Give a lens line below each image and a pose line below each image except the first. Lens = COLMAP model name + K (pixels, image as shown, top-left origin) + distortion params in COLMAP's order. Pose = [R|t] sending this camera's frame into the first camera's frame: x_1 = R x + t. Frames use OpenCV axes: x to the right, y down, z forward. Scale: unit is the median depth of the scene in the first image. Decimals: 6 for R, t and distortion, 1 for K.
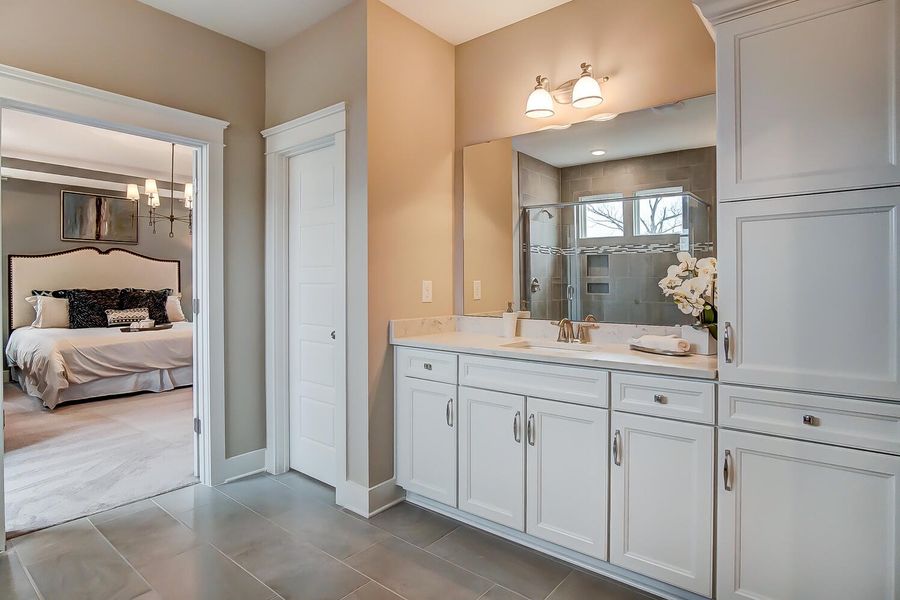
lens RADIAL K [[487.7, 0, 450.5], [0, 487.7, 295.3], [0, 0, 1]] dist [-0.024673, 0.000561]
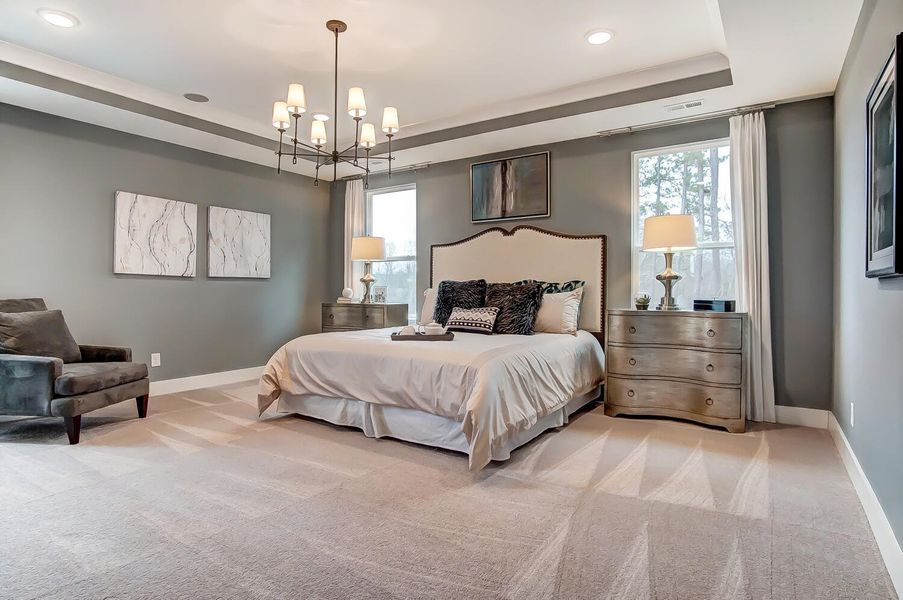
lens RADIAL K [[489.3, 0, 452.0], [0, 489.3, 295.3], [0, 0, 1]] dist [-0.024673, 0.000561]
pose [[0.084818, 0.008775, -0.996358, 0.038046], [-0.027837, 0.999592, 0.006434, 0.005988], [0.996008, 0.027190, 0.085028, 0.883370]]
